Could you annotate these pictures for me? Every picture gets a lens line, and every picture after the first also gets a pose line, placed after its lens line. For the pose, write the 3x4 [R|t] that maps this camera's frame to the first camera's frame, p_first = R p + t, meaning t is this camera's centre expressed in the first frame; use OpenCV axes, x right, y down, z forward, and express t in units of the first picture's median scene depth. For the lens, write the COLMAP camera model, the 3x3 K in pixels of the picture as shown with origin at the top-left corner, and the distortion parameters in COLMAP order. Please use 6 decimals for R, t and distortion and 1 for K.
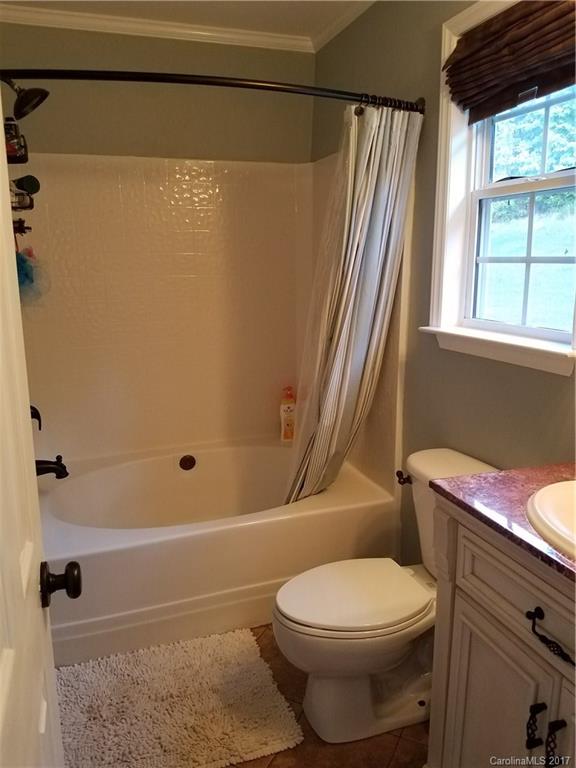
lens RADIAL K [[587.1, 0, 288.0], [0, 587.1, 384.0], [0, 0, 1]] dist [0.114651, -0.180370]
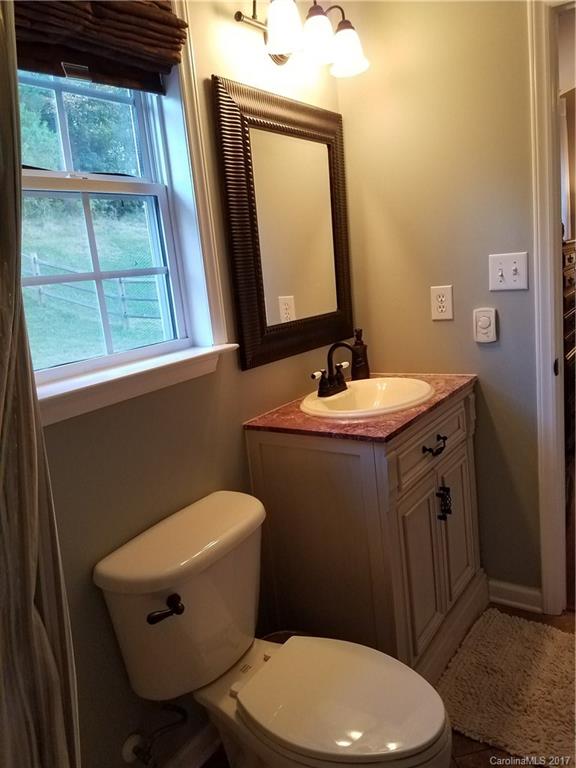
lens RADIAL K [[587.1, 0, 288.0], [0, 587.1, 384.0], [0, 0, 1]] dist [0.114651, -0.180370]
pose [[-0.603240, -0.099216, 0.791364, -0.443329], [0.258892, 0.914143, 0.311957, -0.274341], [-0.754372, 0.393063, -0.525762, 1.365814]]
